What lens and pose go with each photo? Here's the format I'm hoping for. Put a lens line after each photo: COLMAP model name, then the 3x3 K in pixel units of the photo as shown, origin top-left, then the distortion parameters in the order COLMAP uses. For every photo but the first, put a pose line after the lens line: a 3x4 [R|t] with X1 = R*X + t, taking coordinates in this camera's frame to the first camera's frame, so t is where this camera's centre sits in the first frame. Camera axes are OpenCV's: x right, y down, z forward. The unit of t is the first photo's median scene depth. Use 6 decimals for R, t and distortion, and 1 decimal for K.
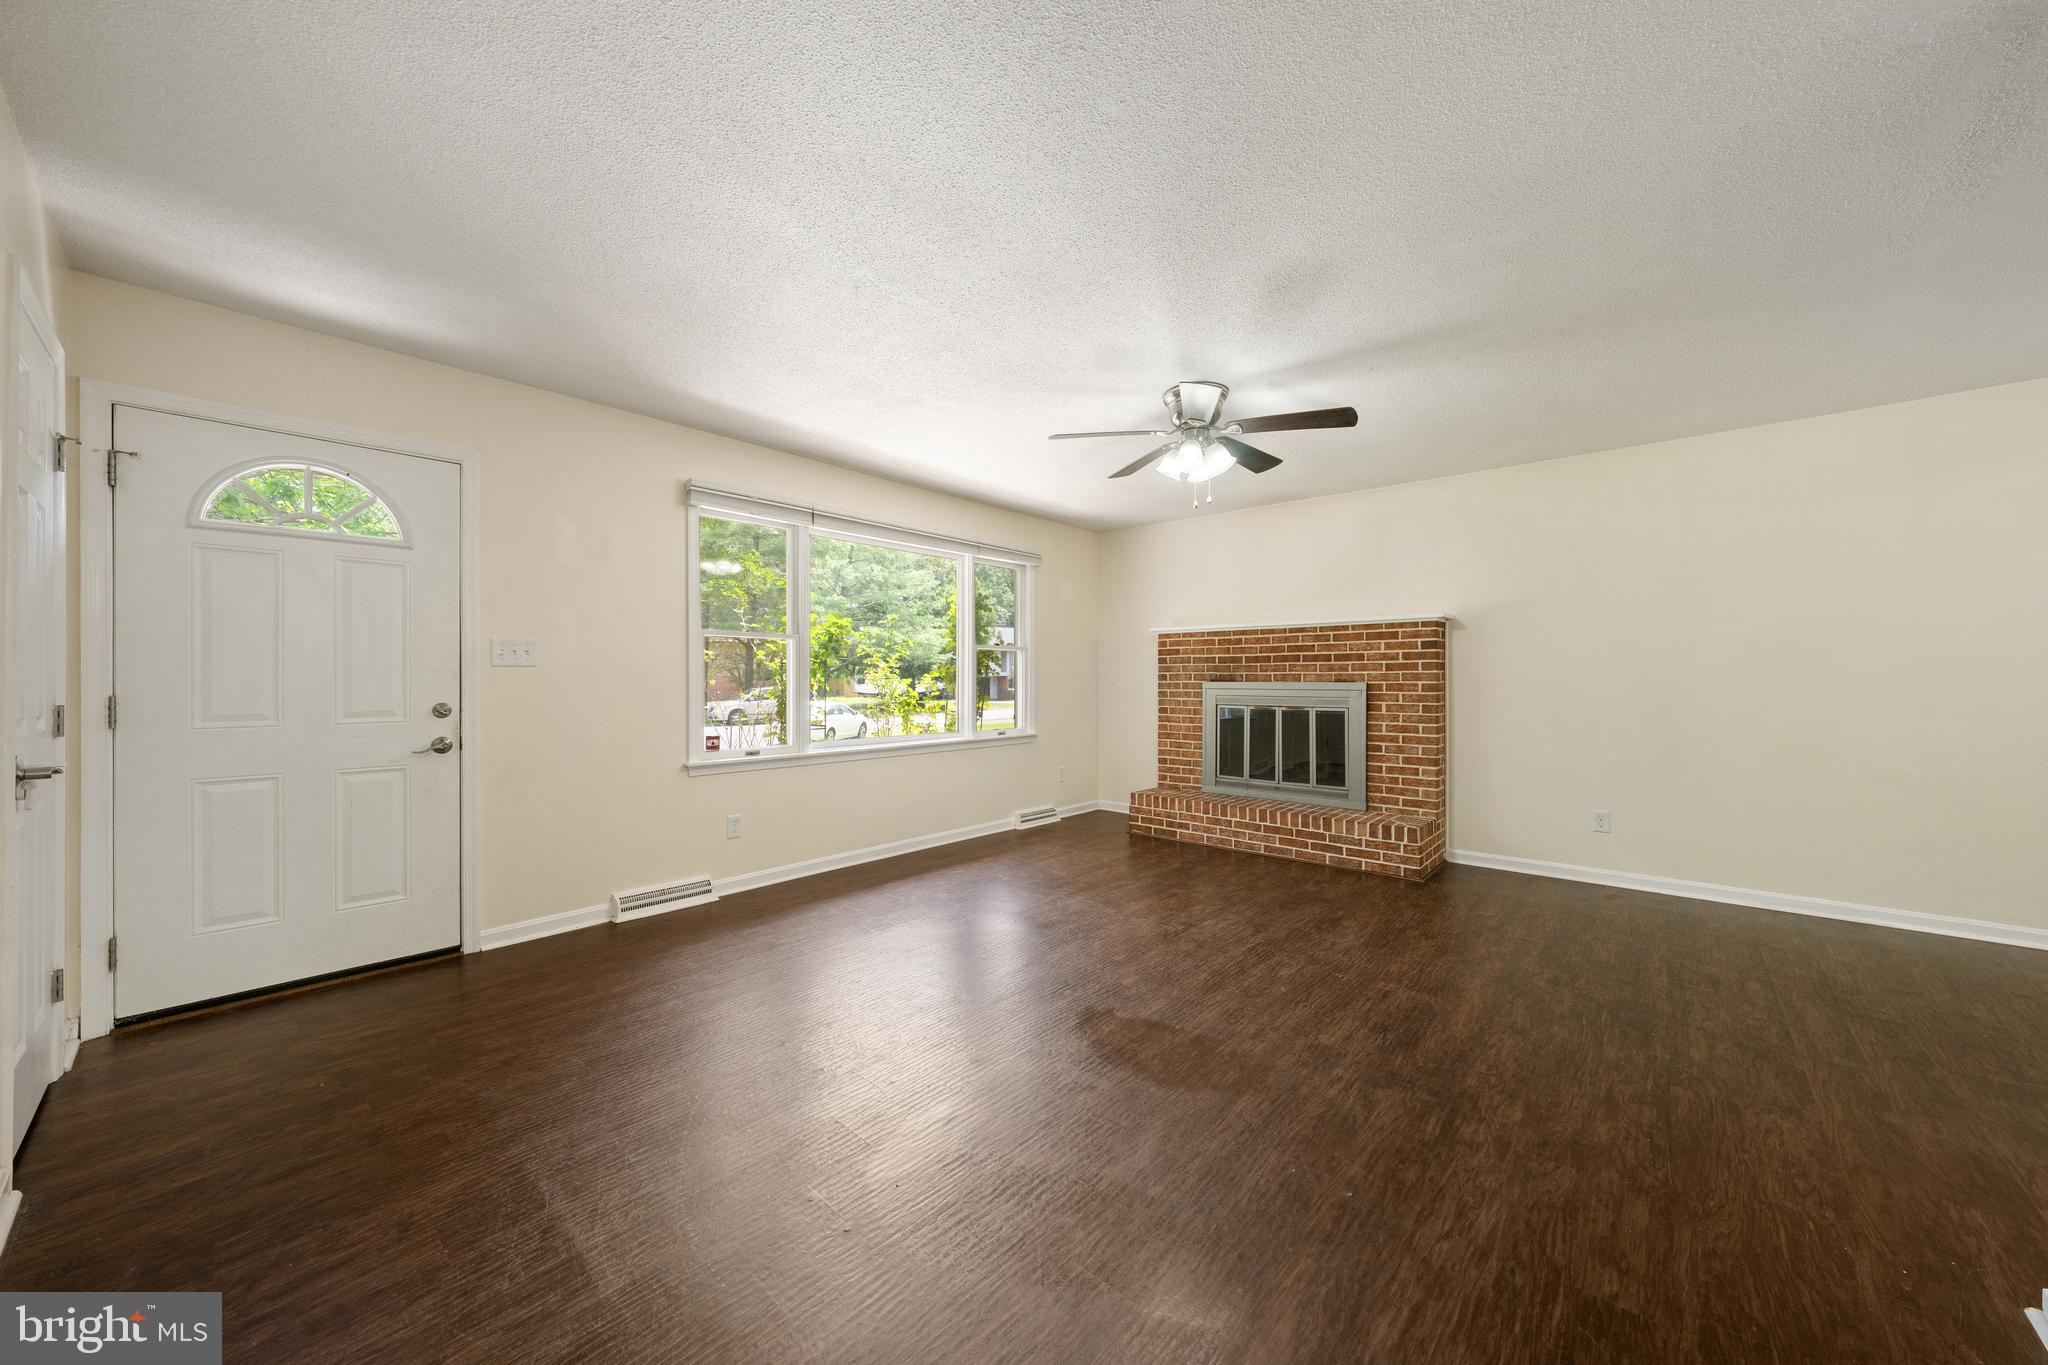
lens RADIAL K [[708.3, 0, 1027.4], [0, 708.3, 685.3], [0, 0, 1]] dist [-0.004962, 0.000194]
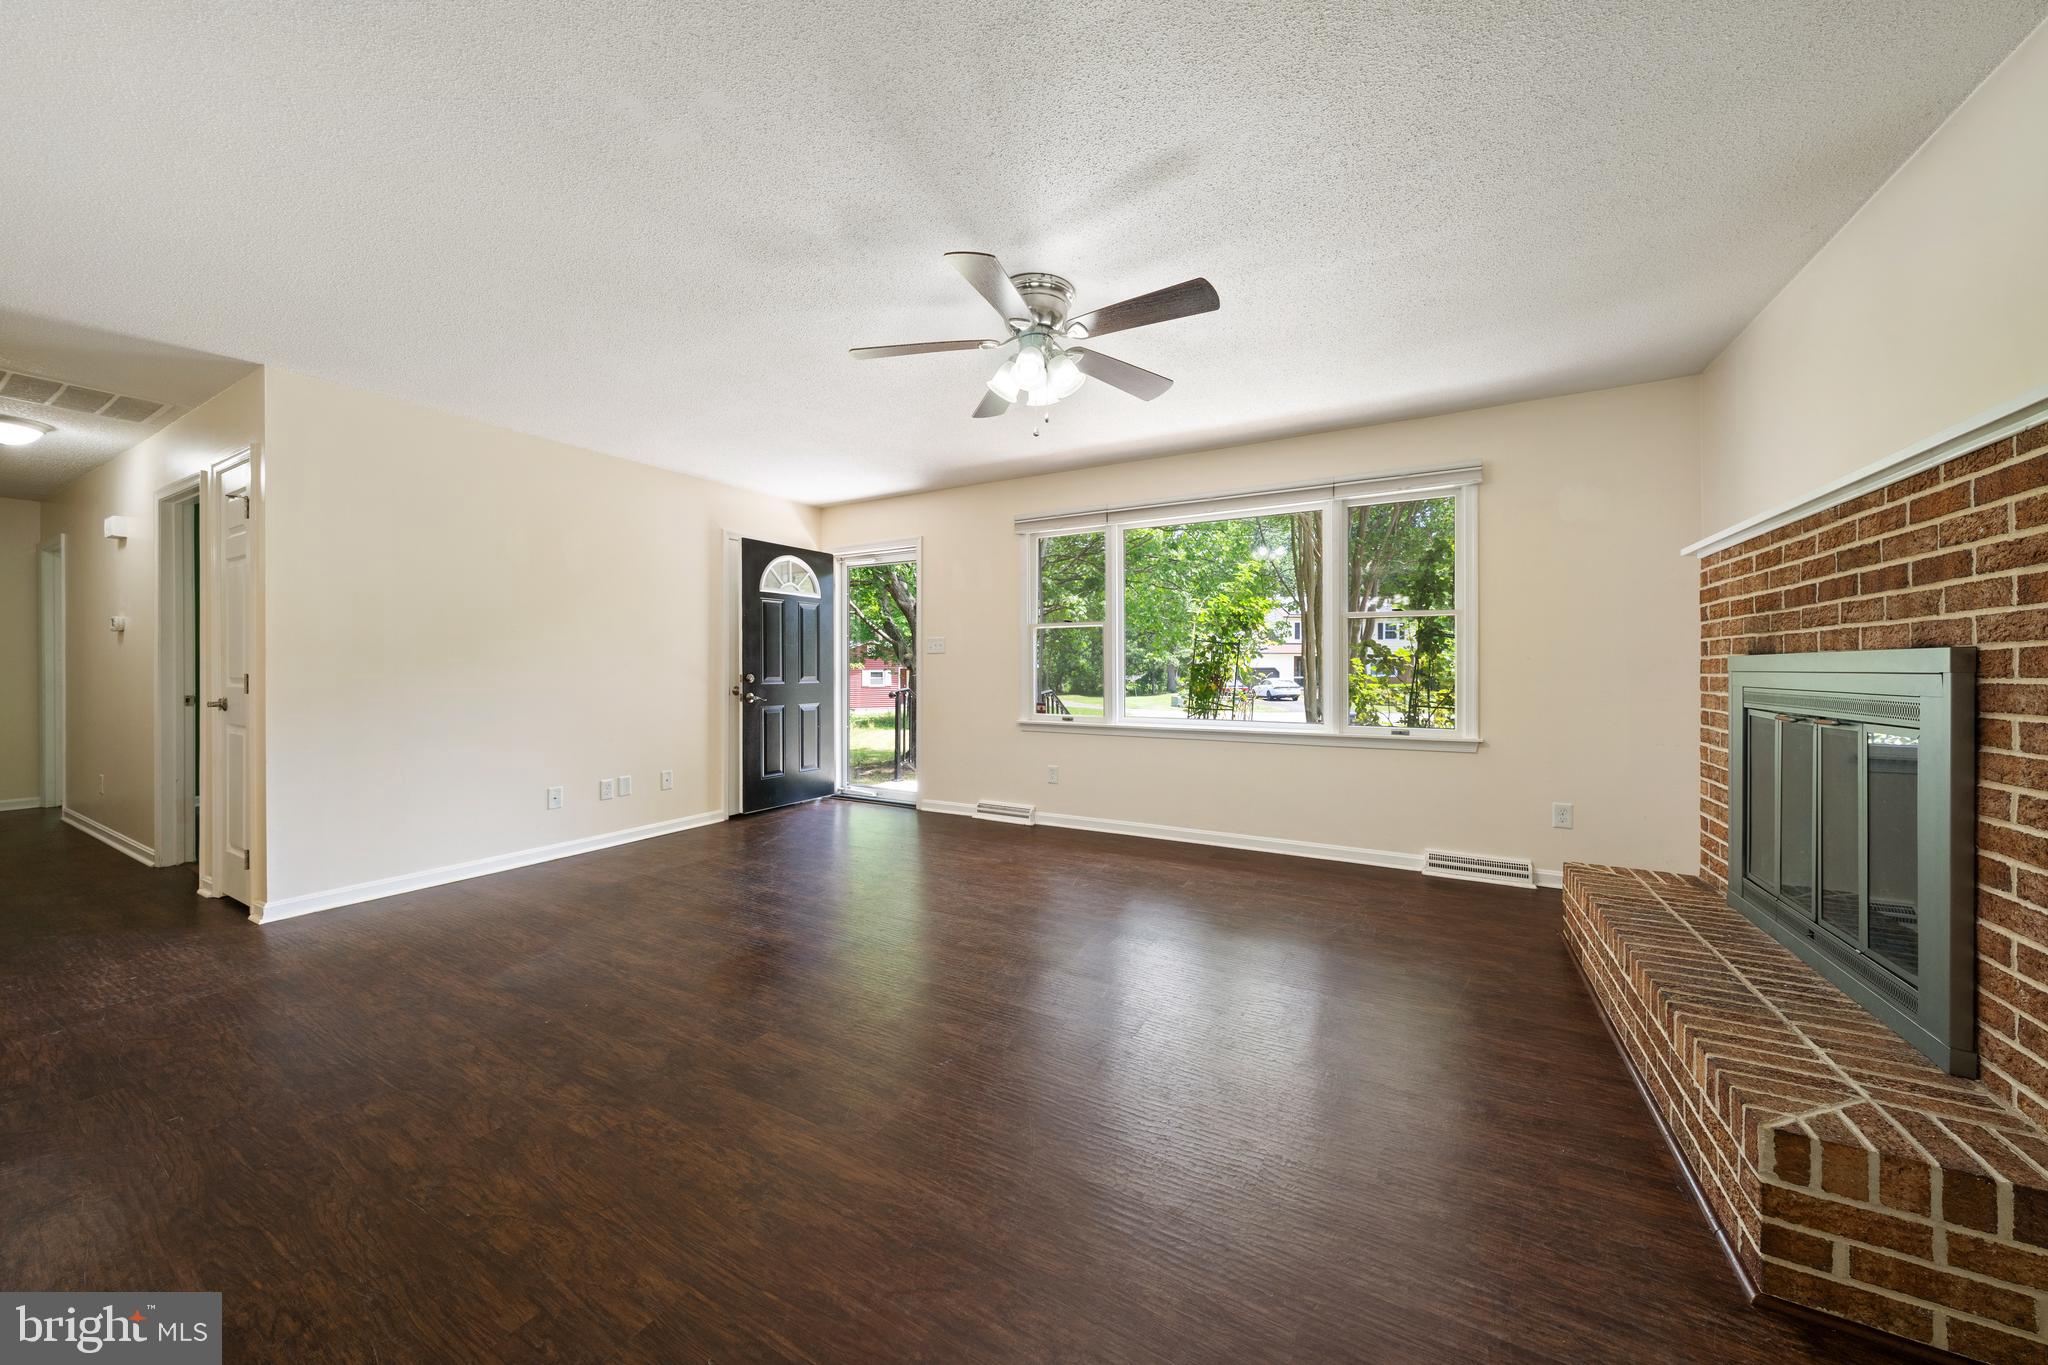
lens RADIAL K [[708.3, 0, 1014.7], [0, 708.3, 670.7], [0, 0, 1]] dist [-0.004962, 0.000194]
pose [[0.215070, 0.003109, -0.976594, 0.871561], [-0.008877, 0.999960, 0.001229, 0.011673], [0.976558, 0.008405, 0.215089, 0.694936]]
